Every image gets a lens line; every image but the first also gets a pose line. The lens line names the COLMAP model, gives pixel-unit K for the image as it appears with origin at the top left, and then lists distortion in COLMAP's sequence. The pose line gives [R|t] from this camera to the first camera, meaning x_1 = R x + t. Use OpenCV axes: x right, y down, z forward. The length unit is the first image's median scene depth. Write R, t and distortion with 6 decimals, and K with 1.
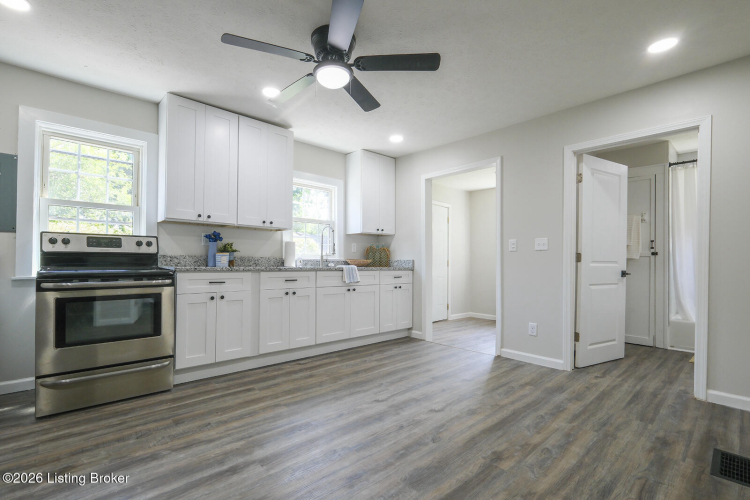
lens RADIAL K [[332.3, 0, 373.6], [0, 332.3, 262.0], [0, 0, 1]] dist [-0.000466, -0.000092]
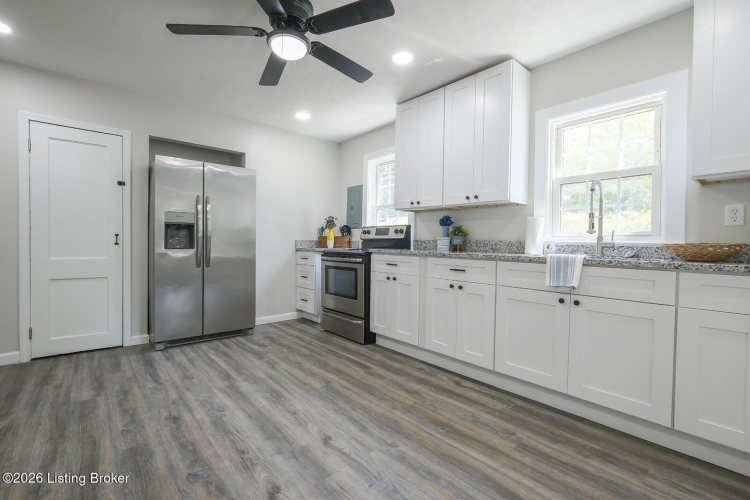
lens RADIAL K [[345.4, 0, 375.0], [0, 345.4, 250.0], [0, 0, 1]] dist [-0.003077, -0.000468]
pose [[-0.034192, 0.011075, -0.999354, 0.677106], [-0.014155, 0.999833, 0.011565, 0.002631], [0.999315, 0.014541, -0.034030, 1.021126]]
